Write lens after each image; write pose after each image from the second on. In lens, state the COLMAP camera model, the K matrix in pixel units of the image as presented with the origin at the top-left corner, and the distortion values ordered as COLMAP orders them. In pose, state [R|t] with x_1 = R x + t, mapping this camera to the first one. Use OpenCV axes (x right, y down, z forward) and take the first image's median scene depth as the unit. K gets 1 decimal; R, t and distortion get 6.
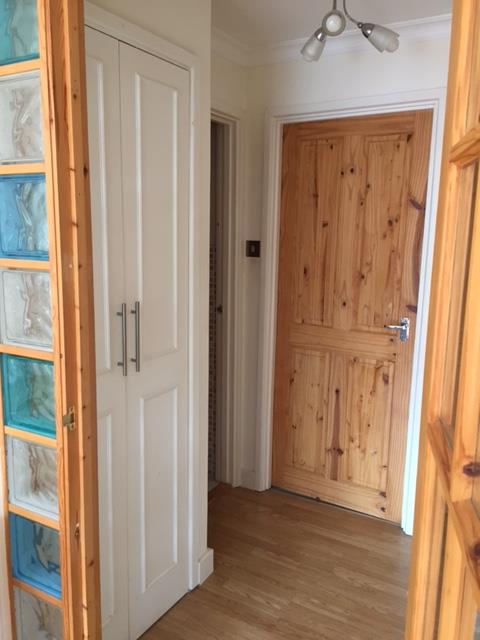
lens RADIAL K [[545.6, 0, 239.3], [0, 545.6, 319.7], [0, 0, 1]] dist [0.075778, -0.035388]
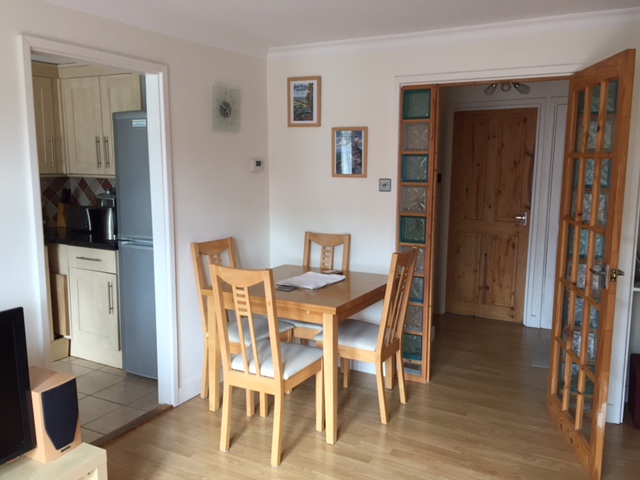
lens RADIAL K [[545.6, 0, 319.2], [0, 545.6, 238.6], [0, 0, 1]] dist [0.075778, -0.035388]
pose [[0.999548, -0.012099, 0.027516, -0.439010], [0.012945, 0.999443, -0.030744, 0.129022], [-0.027128, 0.031086, 0.999148, -0.847003]]
